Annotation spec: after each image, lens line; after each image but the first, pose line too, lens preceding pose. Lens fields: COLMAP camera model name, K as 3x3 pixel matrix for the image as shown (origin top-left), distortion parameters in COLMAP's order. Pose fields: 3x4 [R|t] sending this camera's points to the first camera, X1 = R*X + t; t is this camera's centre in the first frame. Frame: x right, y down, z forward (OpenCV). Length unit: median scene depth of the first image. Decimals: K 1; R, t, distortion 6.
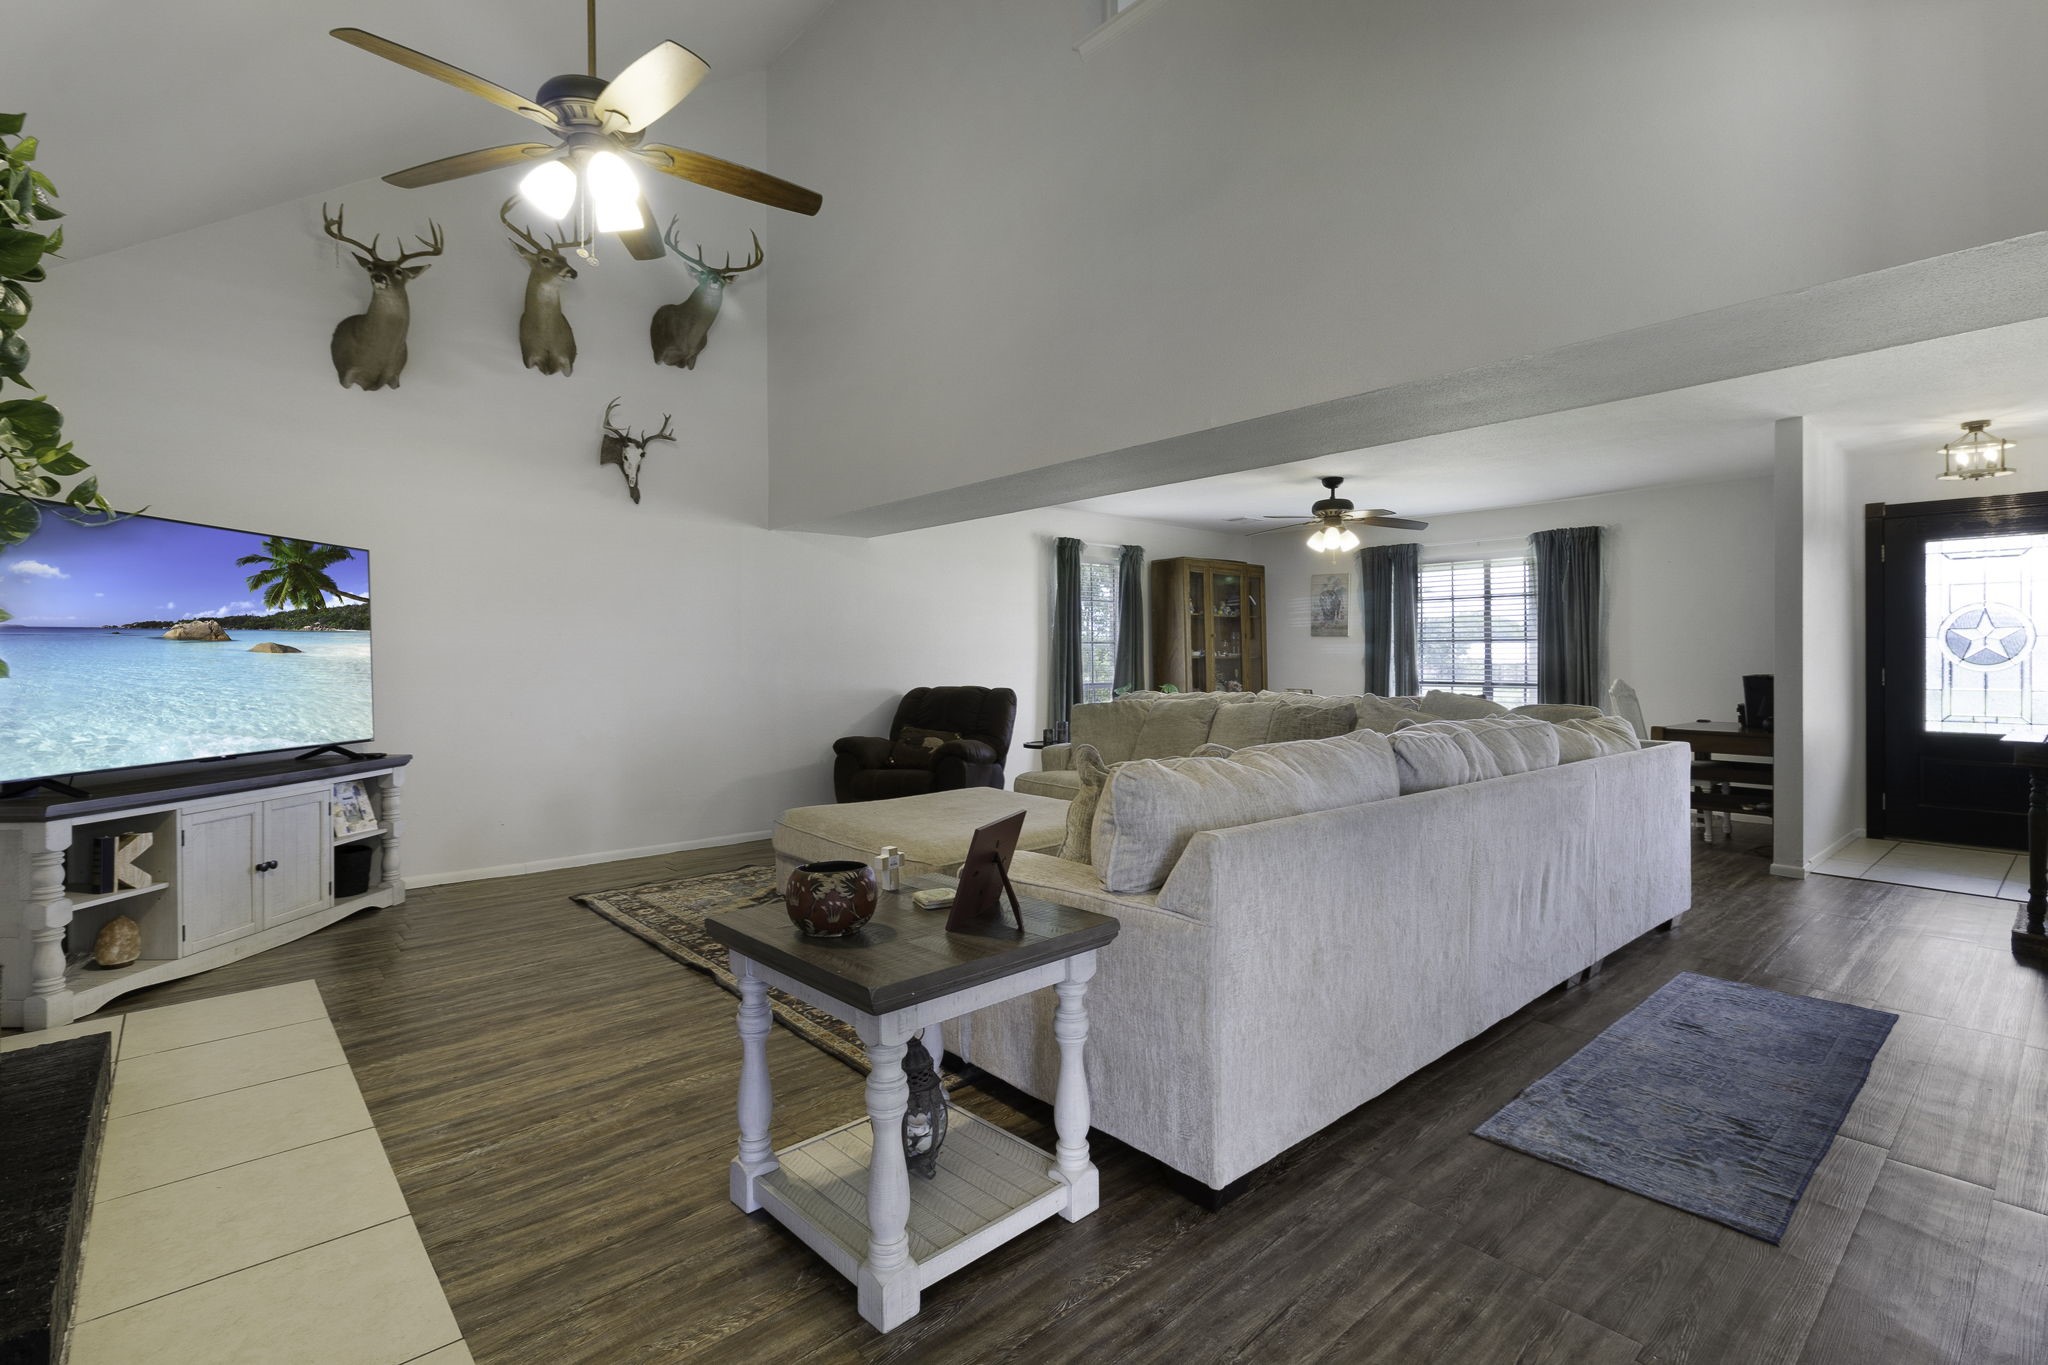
lens RADIAL K [[949.4, 0, 1022.4], [0, 949.4, 666.5], [0, 0, 1]] dist [0.000389, 0.000995]
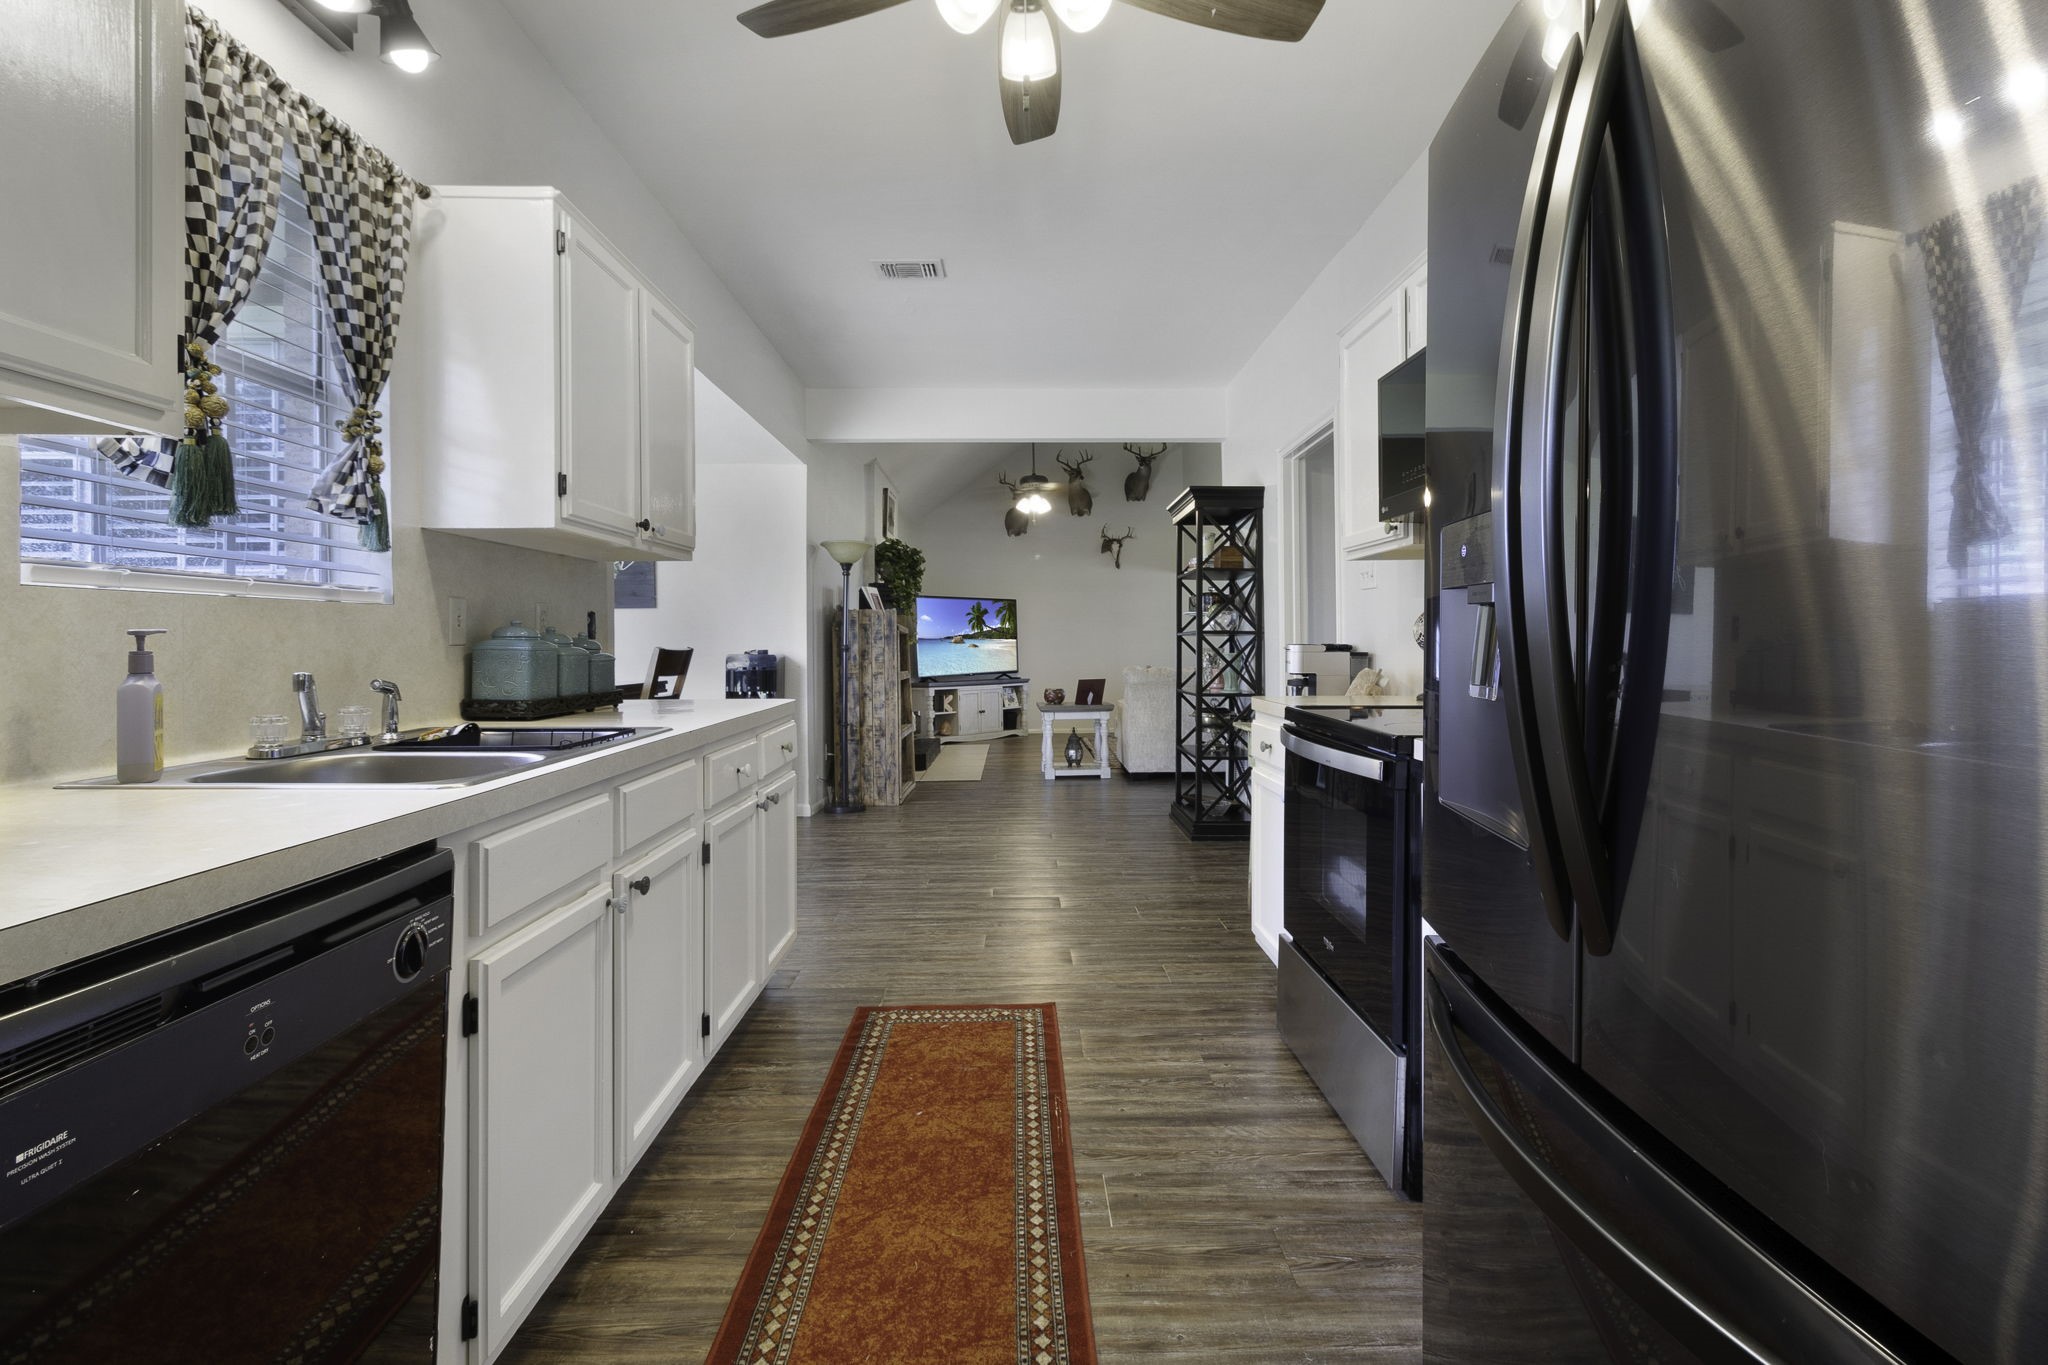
lens RADIAL K [[949.4, 0, 1016.3], [0, 949.4, 664.3], [0, 0, 1]] dist [0.000389, 0.000995]
pose [[0.753879, 0.005910, -0.656986, 1.097399], [0.006357, 0.999847, 0.016289, 0.014503], [0.656982, -0.016456, 0.753727, -1.033682]]
